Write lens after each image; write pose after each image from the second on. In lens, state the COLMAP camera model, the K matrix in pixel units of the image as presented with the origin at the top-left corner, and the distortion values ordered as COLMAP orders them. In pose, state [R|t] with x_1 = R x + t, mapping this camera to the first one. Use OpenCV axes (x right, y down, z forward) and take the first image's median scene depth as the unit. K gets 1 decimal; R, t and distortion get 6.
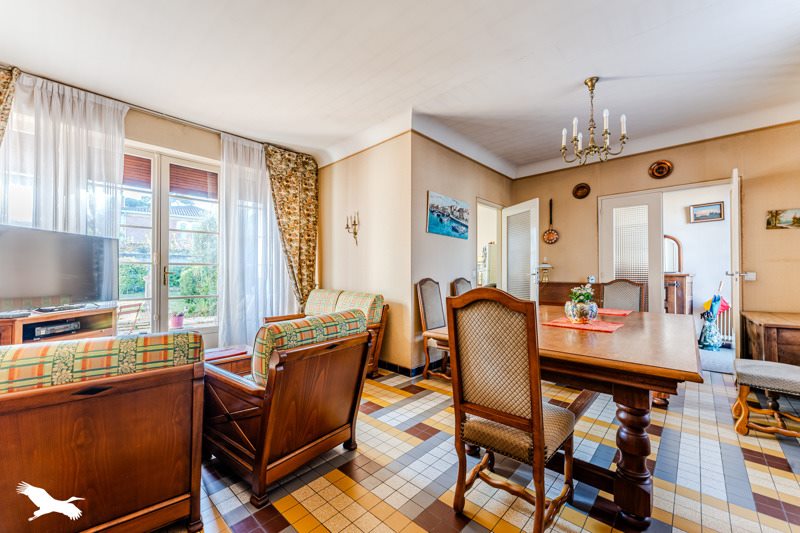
lens RADIAL K [[319.8, 0, 400.6], [0, 319.8, 269.7], [0, 0, 1]] dist [0.000013, 0.000130]
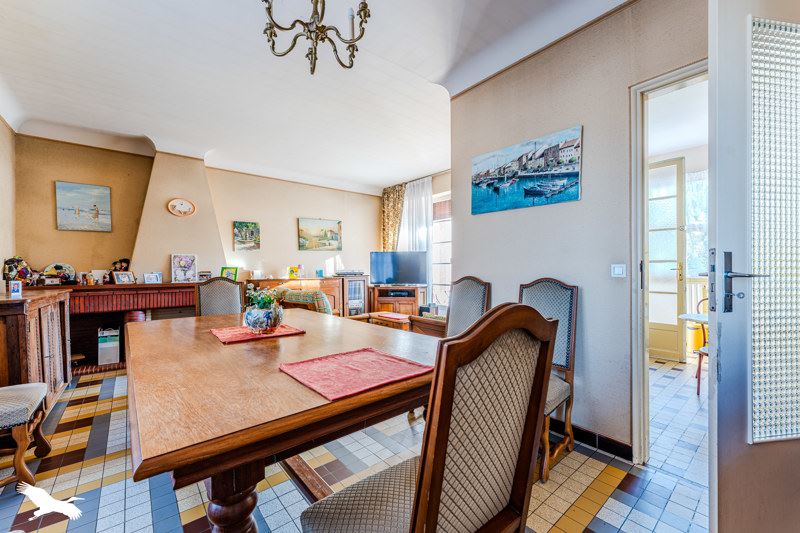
lens RADIAL K [[319.8, 0, 400.5], [0, 319.8, 270.9], [0, 0, 1]] dist [0.000013, 0.000130]
pose [[-0.127411, 0.005573, -0.991834, 0.801856], [0.013819, 0.999897, 0.003843, 0.008134], [0.991754, -0.013216, -0.127475, 0.876813]]
